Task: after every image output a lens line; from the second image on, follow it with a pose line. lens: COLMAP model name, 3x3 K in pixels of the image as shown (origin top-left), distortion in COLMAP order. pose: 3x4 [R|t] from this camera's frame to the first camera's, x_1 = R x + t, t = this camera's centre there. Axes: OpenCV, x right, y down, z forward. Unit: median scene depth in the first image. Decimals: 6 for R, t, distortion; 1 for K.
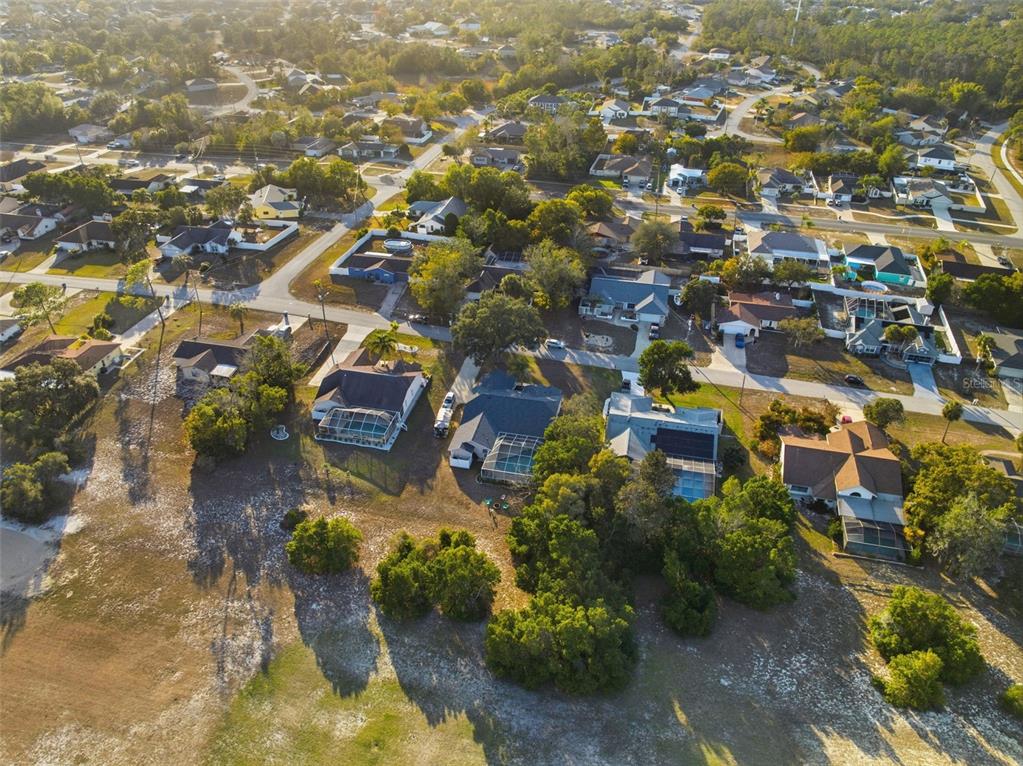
lens RADIAL K [[726.2, 0, 507.2], [0, 726.2, 388.7], [0, 0, 1]] dist [-0.048246, 0.023390]
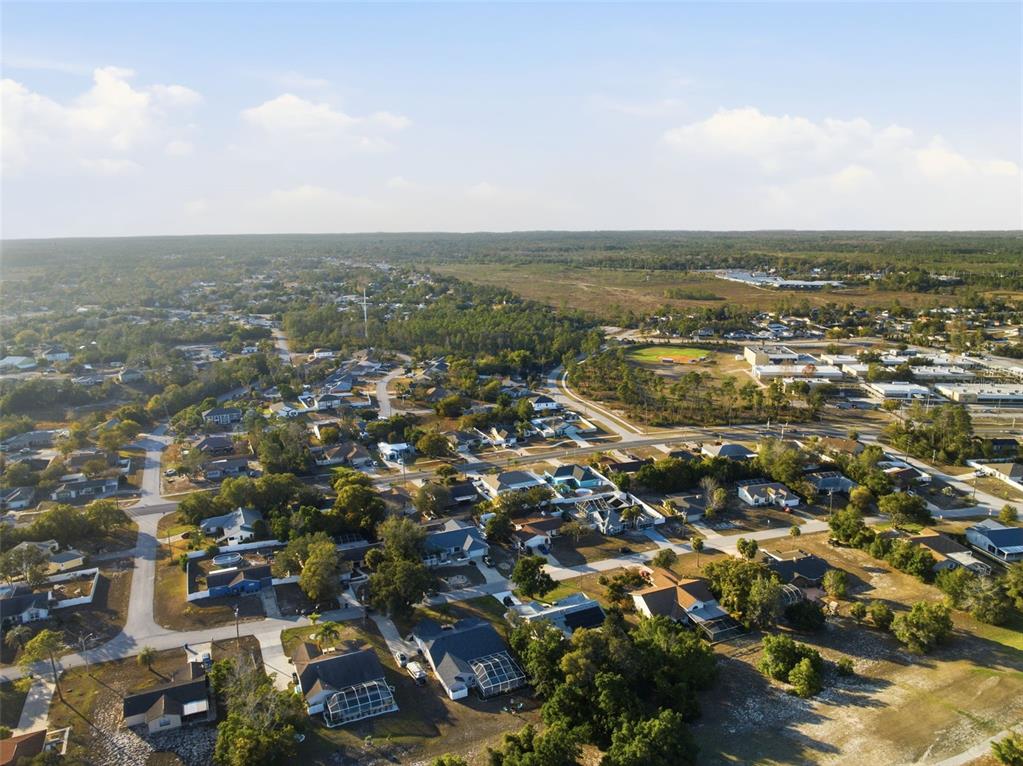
lens RADIAL K [[726.2, 0, 511.0], [0, 726.2, 389.3], [0, 0, 1]] dist [-0.048246, 0.023390]
pose [[0.792155, -0.142925, 0.593349, -0.492253], [0.348135, 0.904334, -0.246947, -0.023630], [-0.501290, 0.402186, 0.766130, -0.133308]]
